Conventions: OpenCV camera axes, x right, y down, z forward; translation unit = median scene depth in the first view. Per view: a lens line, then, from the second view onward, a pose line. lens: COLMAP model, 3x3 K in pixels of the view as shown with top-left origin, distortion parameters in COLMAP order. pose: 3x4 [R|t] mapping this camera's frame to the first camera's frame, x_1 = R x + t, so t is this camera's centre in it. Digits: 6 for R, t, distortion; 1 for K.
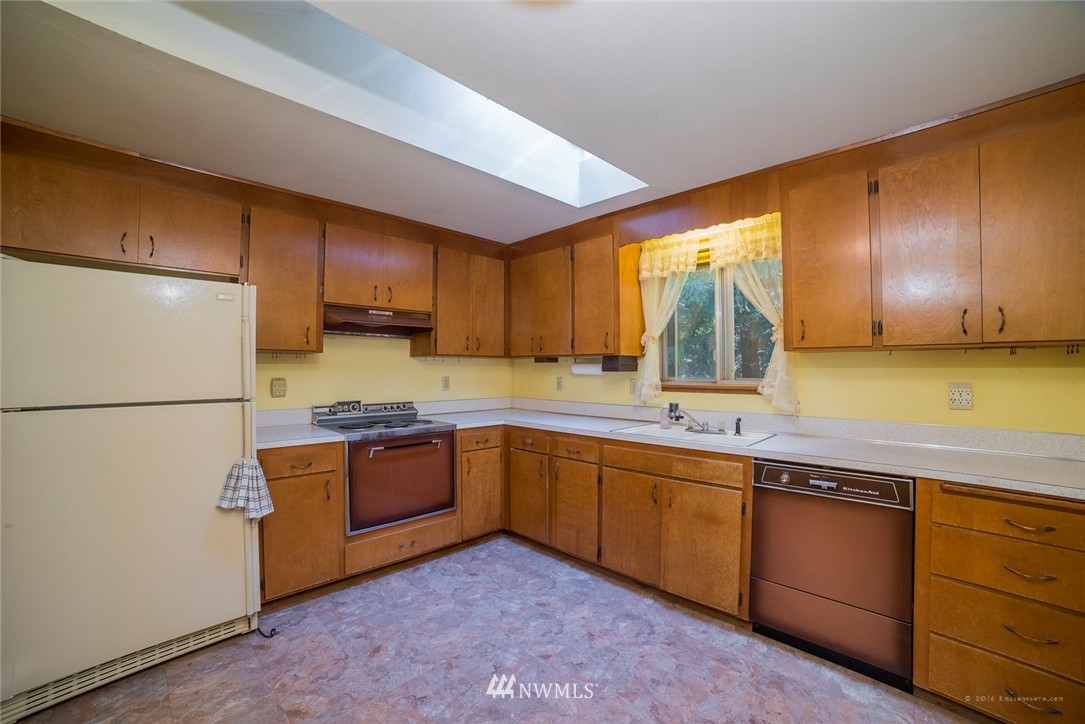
lens RADIAL K [[432.0, 0, 539.6], [0, 432.0, 362.5], [0, 0, 1]] dist [-0.094482, 0.029746]
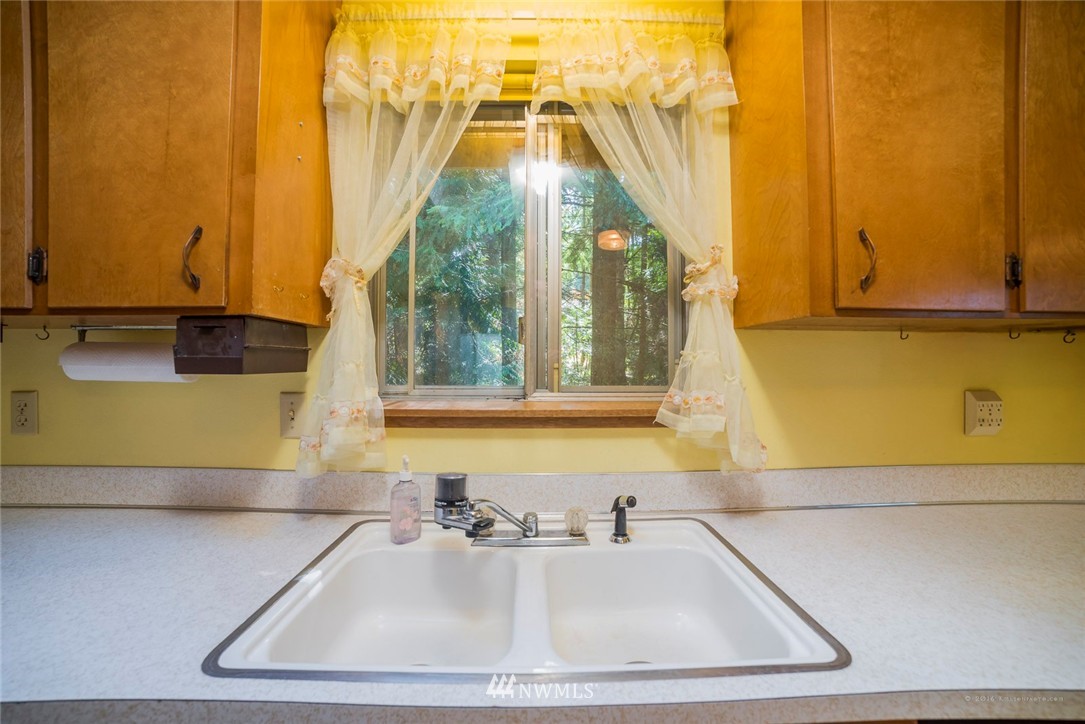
lens RADIAL K [[432.0, 0, 539.6], [0, 432.0, 362.5], [0, 0, 1]] dist [-0.094482, 0.029746]
pose [[0.691566, 0.001424, 0.722312, 0.133285], [-0.011894, 0.999885, 0.009417, 0.009259], [-0.722216, -0.015104, 0.691503, 0.742283]]
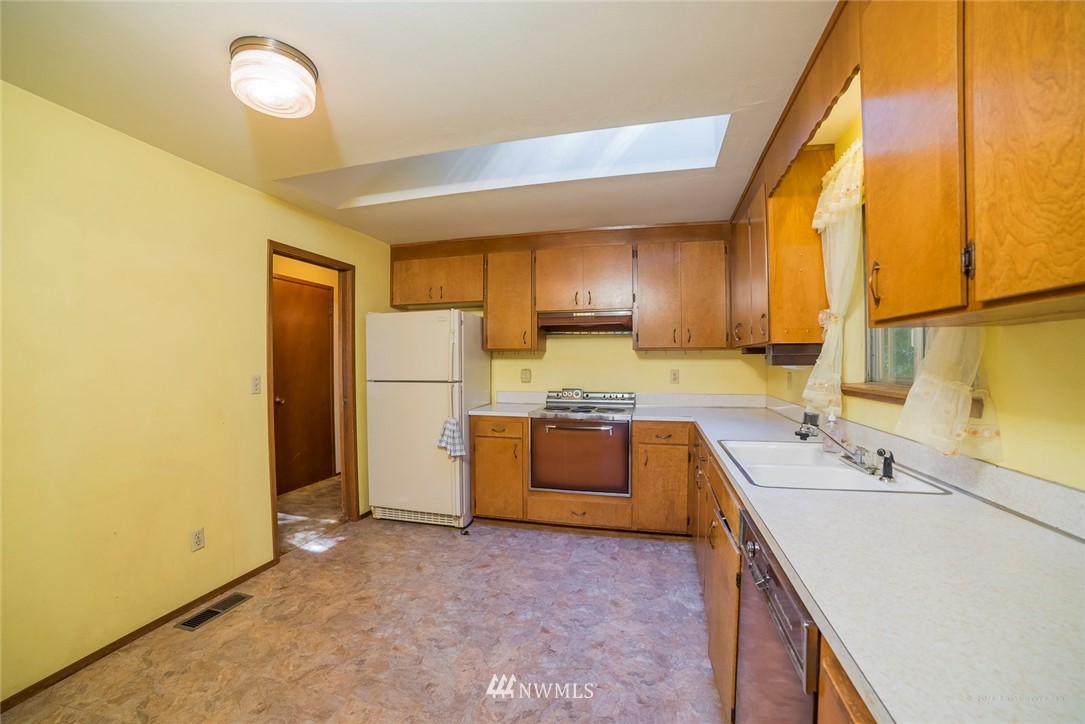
lens RADIAL K [[432.0, 0, 539.6], [0, 432.0, 362.5], [0, 0, 1]] dist [-0.094482, 0.029746]
pose [[0.520404, -0.000569, -0.853920, 0.649927], [0.014731, 0.999857, 0.008311, 0.004654], [0.853793, -0.016904, 0.520338, 0.306617]]
